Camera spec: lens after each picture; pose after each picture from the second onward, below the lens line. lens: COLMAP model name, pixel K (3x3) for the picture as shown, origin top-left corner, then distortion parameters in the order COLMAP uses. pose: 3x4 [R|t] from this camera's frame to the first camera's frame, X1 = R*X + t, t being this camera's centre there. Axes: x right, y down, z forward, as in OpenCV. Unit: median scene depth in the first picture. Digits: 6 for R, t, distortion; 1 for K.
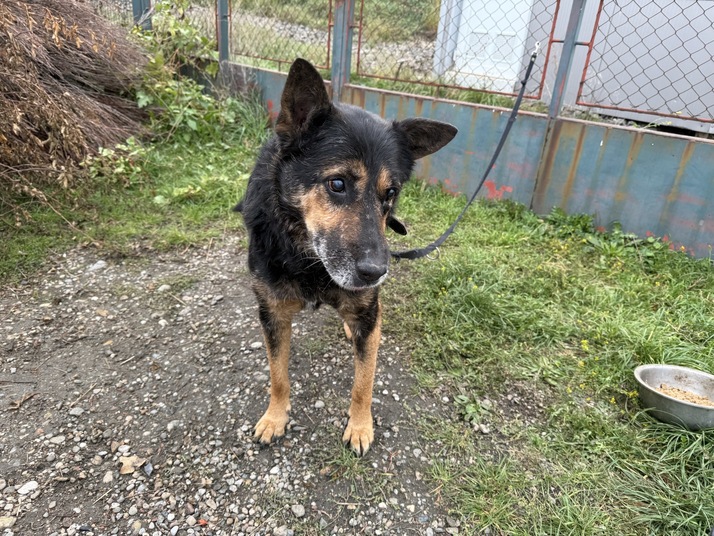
lens RADIAL K [[505.8, 0, 355.9], [0, 505.8, 269.0], [0, 0, 1]] dist [-0.004781, 0.002184]
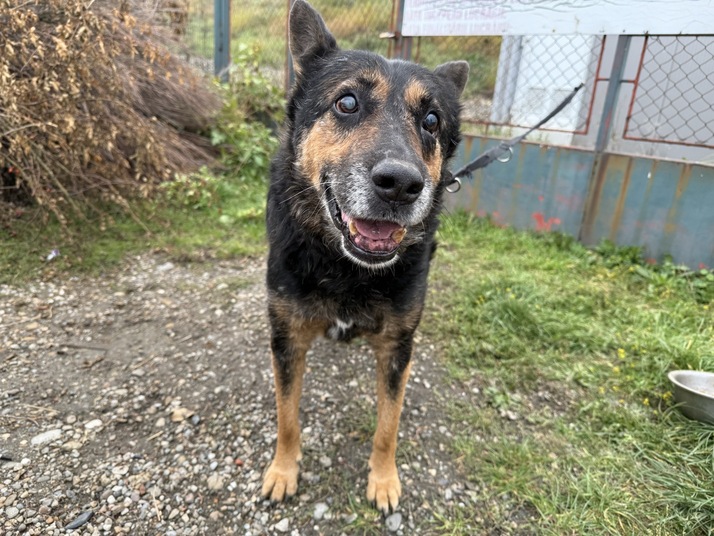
lens RADIAL K [[505.8, 0, 356.9], [0, 505.8, 266.0], [0, 0, 1]] dist [-0.004781, 0.002184]
pose [[0.993180, 0.033916, -0.111552, 0.035928], [-0.046268, 0.992845, -0.110080, 0.109658], [0.107020, 0.114491, 0.987643, -0.065369]]
